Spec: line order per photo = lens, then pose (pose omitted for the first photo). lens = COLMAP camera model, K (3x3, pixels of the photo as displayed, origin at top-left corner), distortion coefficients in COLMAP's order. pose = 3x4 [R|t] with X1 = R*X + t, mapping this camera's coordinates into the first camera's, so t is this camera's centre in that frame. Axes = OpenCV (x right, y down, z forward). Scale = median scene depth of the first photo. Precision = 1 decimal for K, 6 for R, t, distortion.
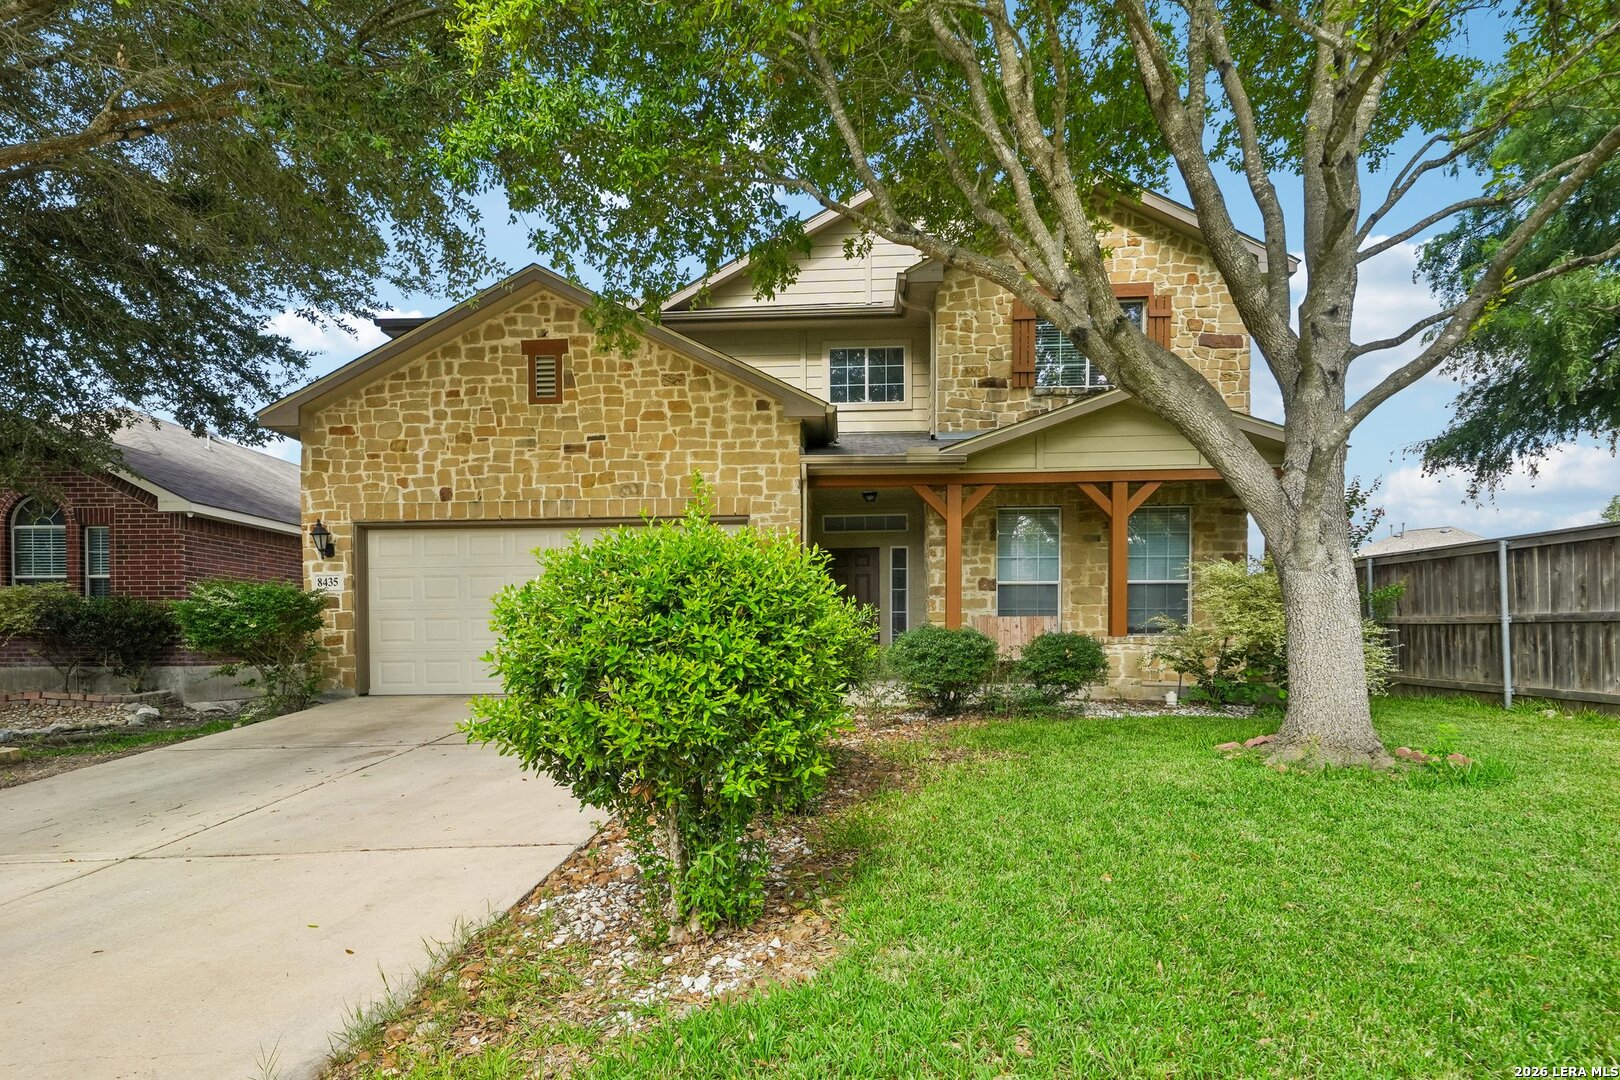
lens RADIAL K [[878.0, 0, 812.7], [0, 878.0, 544.0], [0, 0, 1]] dist [0.016061, 0.001367]
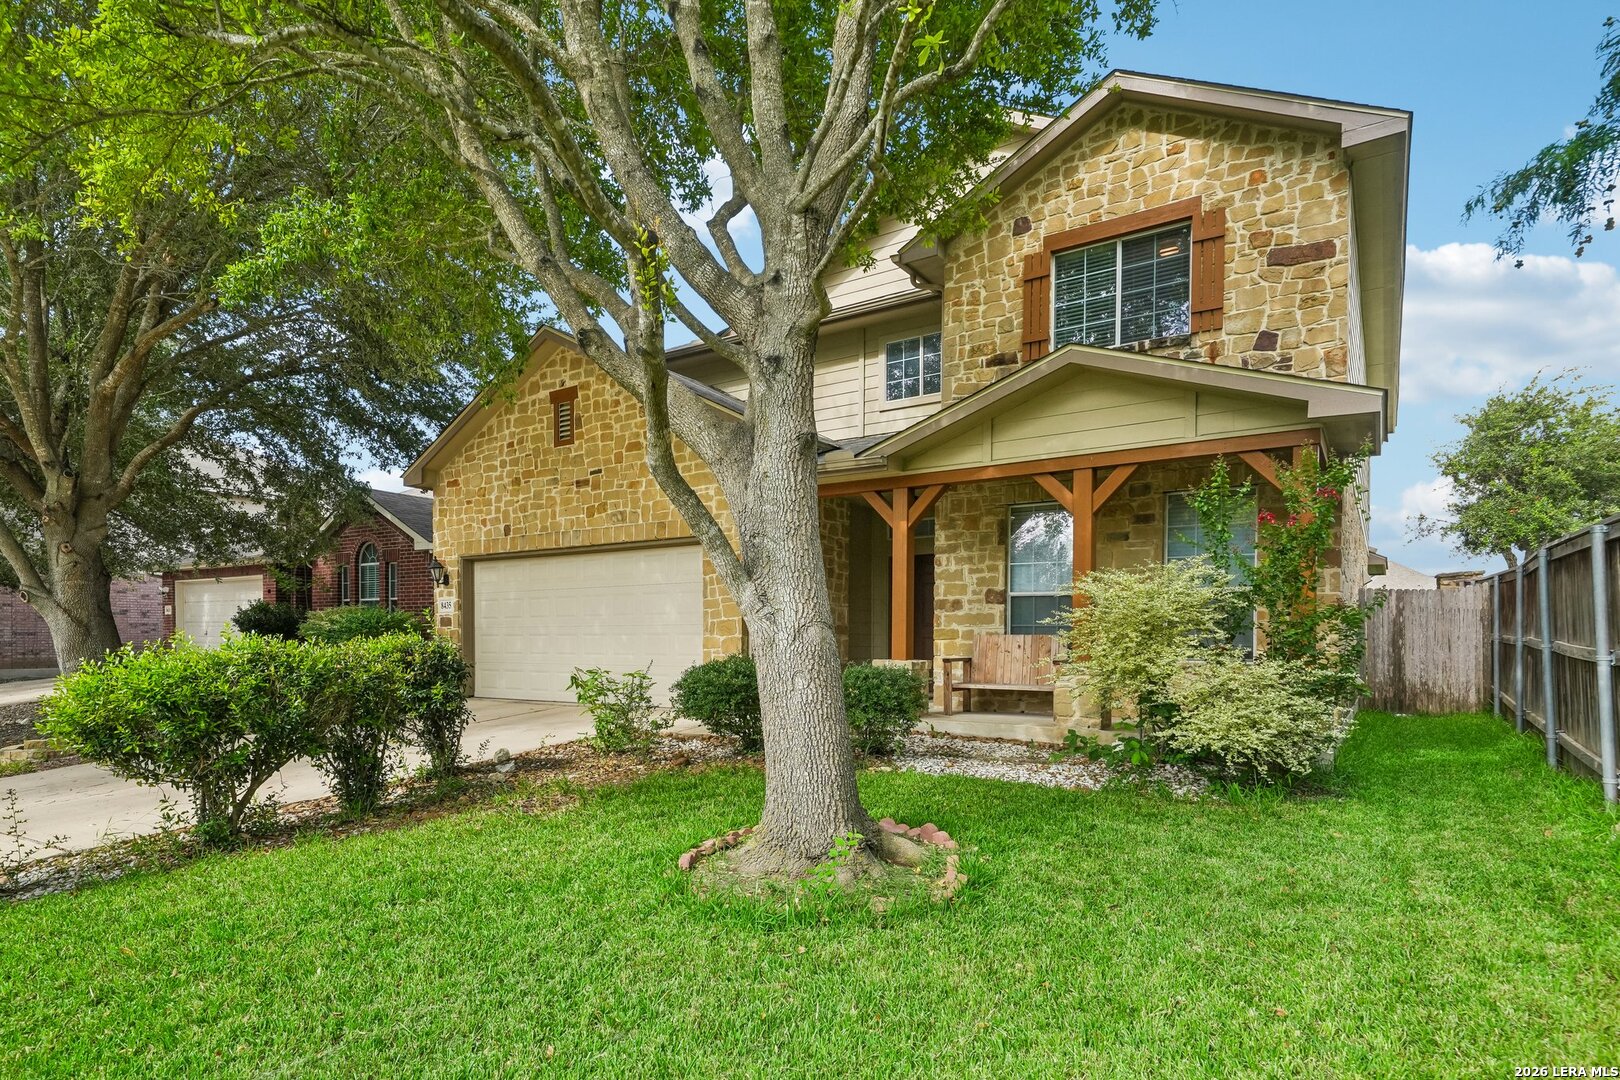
lens RADIAL K [[878.0, 0, 809.7], [0, 878.0, 534.0], [0, 0, 1]] dist [0.016061, 0.001367]
pose [[0.856728, -0.051483, -0.513192, 0.535234], [0.052938, 0.998528, -0.011797, -0.015888], [0.513044, -0.017060, 0.858193, 0.189903]]
